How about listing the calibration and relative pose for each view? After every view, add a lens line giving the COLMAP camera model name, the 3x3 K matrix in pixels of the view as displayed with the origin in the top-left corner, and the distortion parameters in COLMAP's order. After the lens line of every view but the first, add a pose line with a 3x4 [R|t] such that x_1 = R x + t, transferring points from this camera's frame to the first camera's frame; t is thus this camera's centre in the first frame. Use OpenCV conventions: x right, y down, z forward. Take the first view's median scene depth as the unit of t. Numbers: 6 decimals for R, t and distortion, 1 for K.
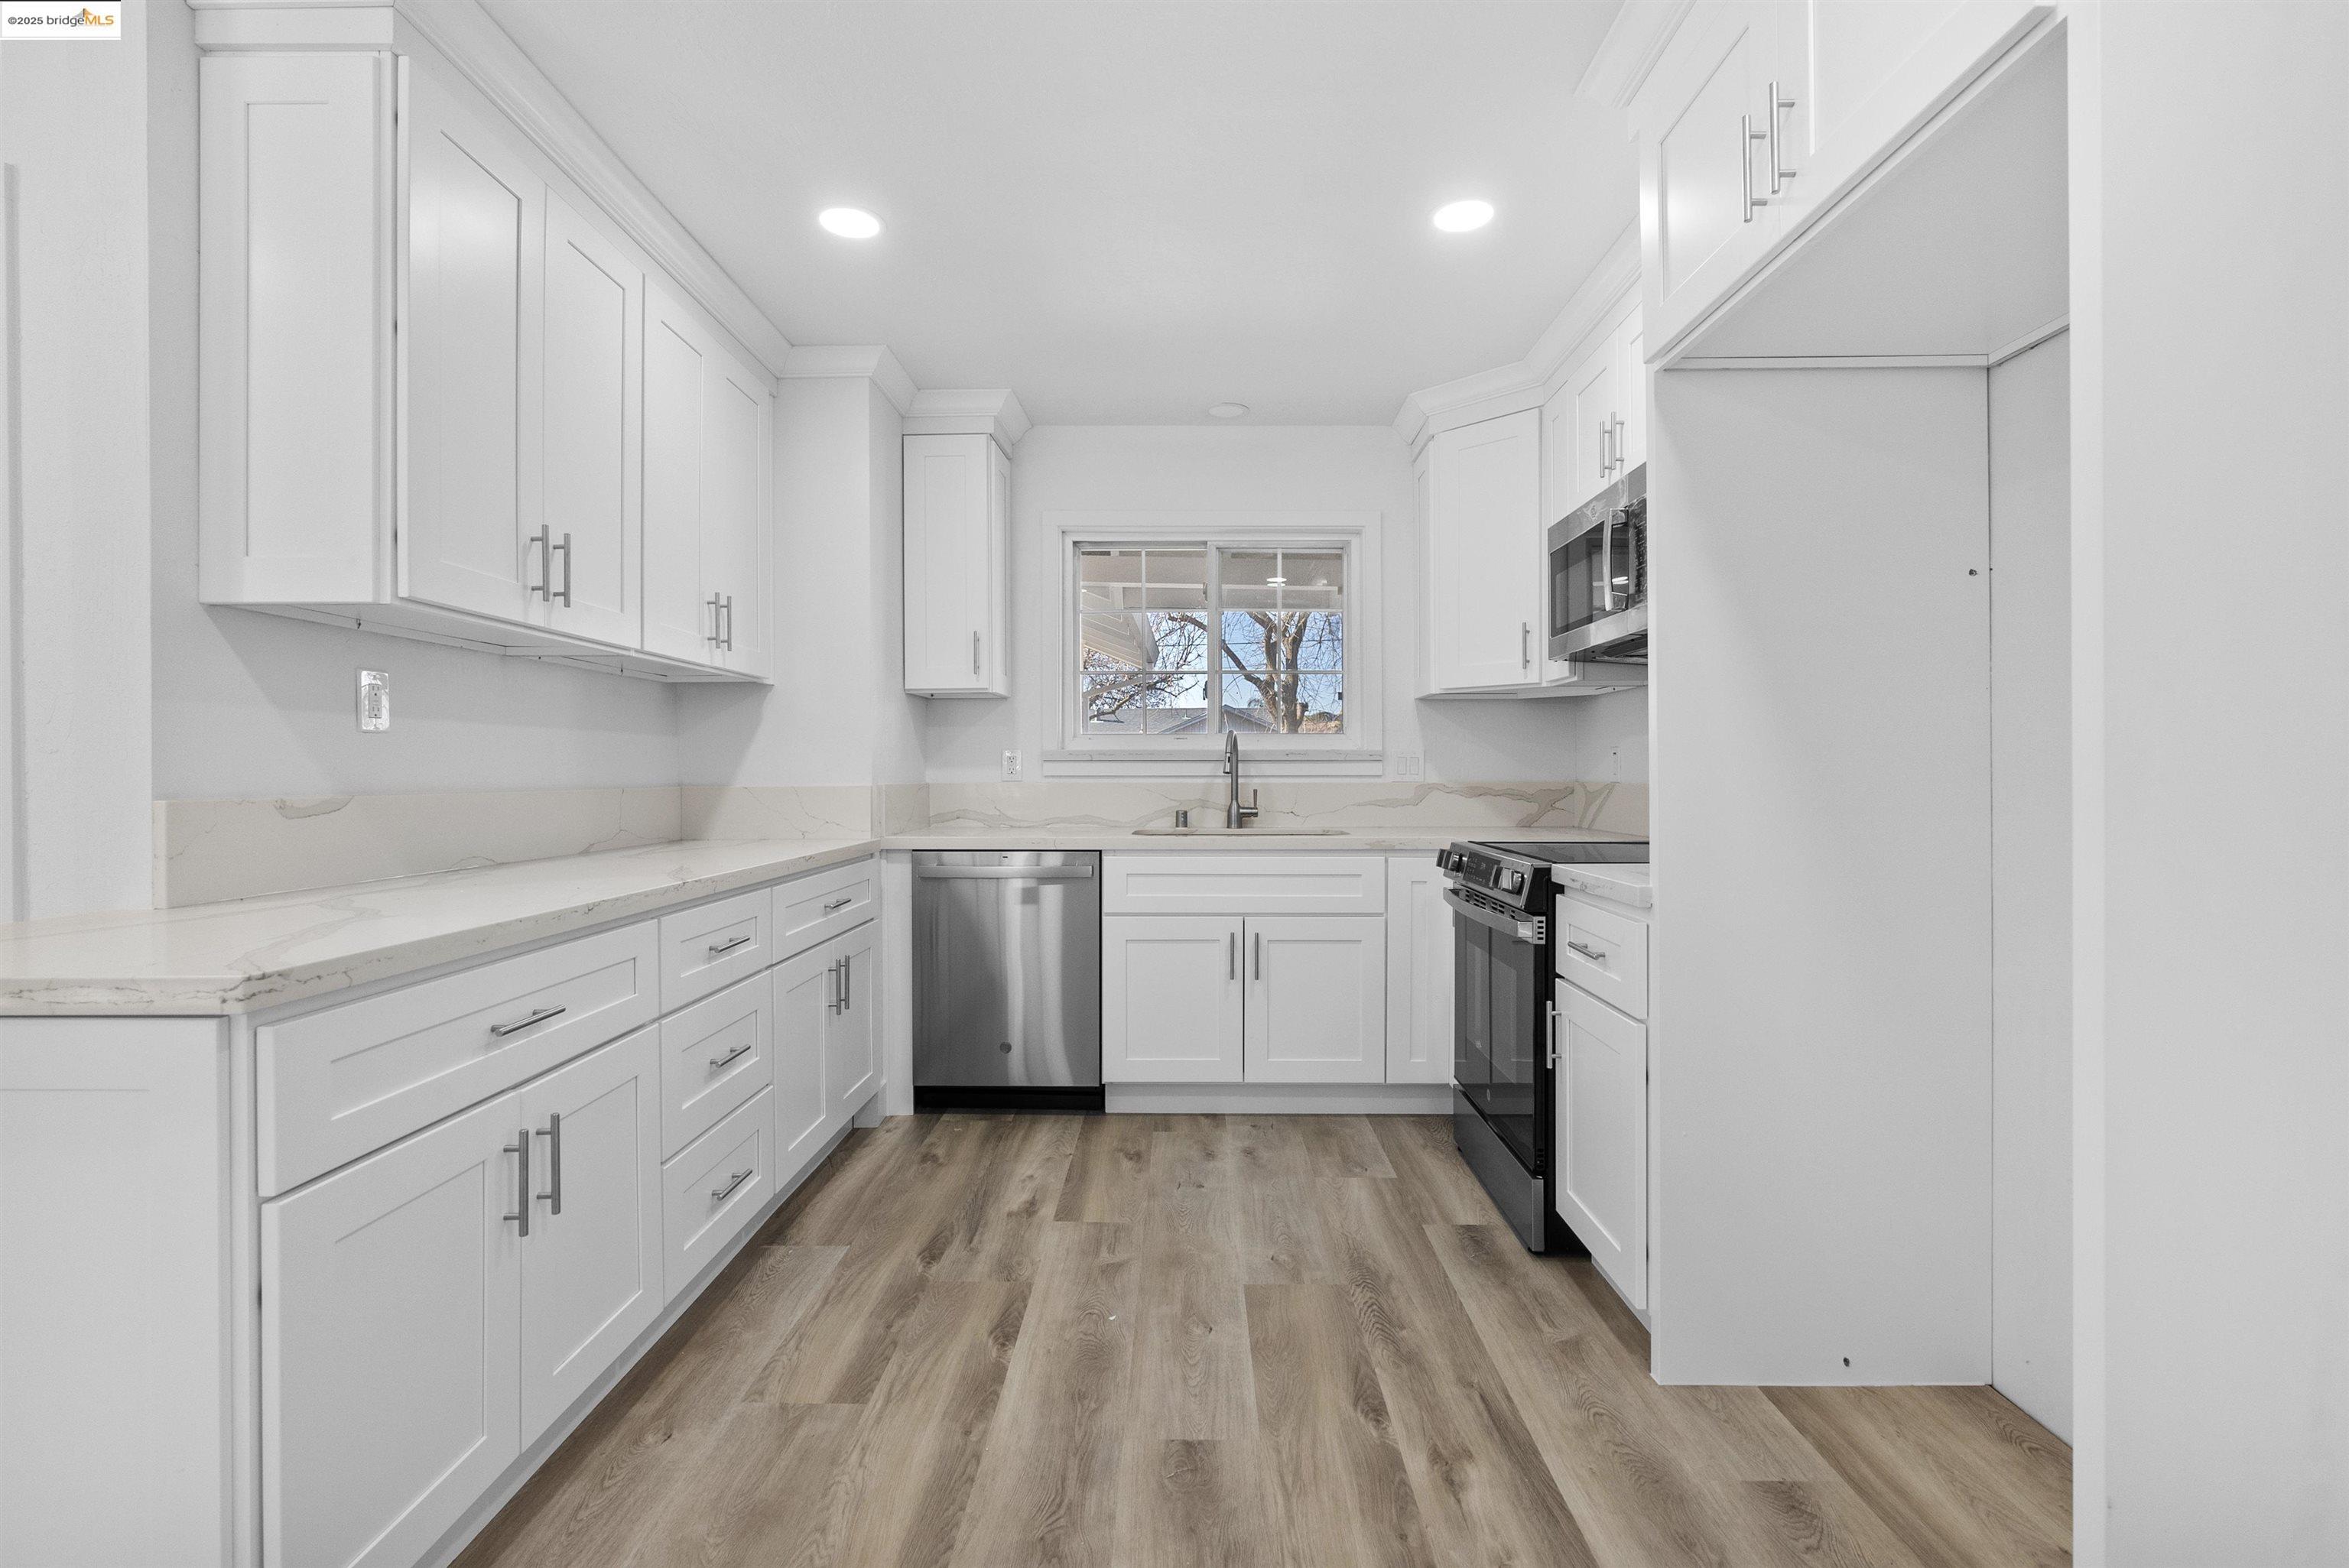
lens RADIAL K [[1059.6, 0, 1173.2], [0, 1059.6, 781.2], [0, 0, 1]] dist [-0.010346, 0.003912]
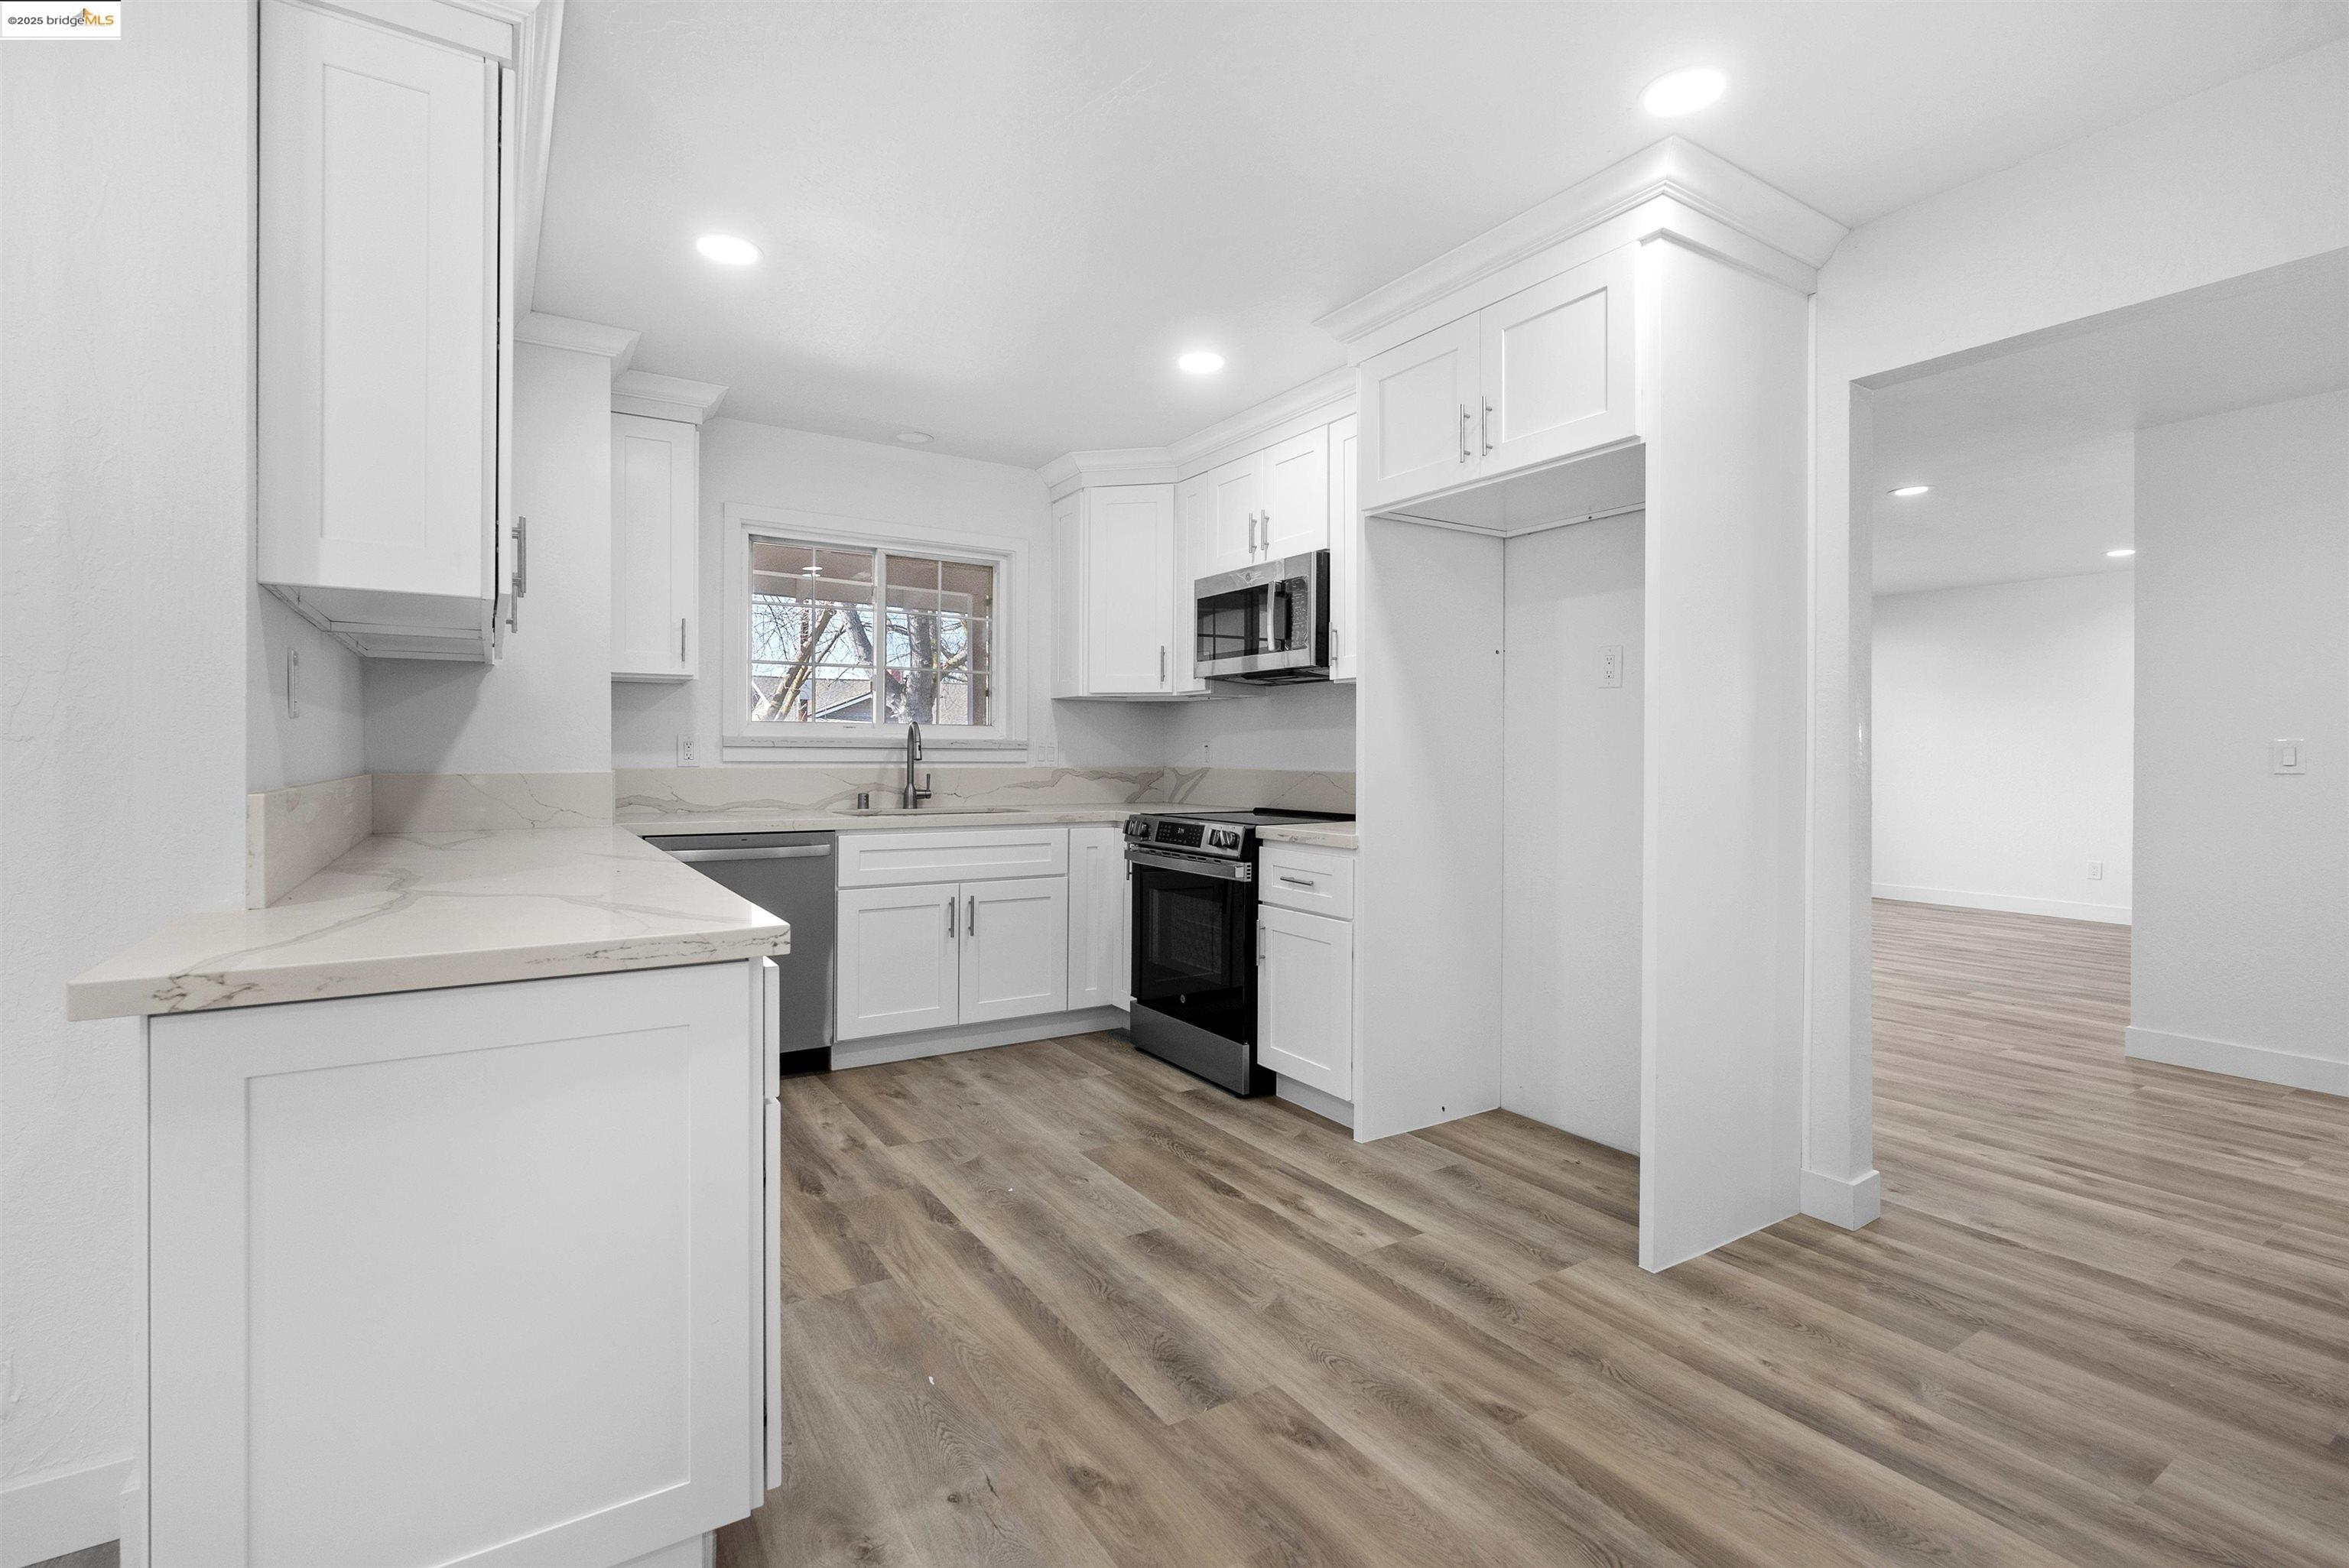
lens RADIAL K [[1059.6, 0, 1184.0], [0, 1059.6, 770.0], [0, 0, 1]] dist [-0.010346, 0.003912]
pose [[0.836278, -0.001028, 0.548304, -0.447511], [-0.003041, 0.999974, 0.006513, -0.006560], [-0.548297, -0.007114, 0.836254, -0.138388]]
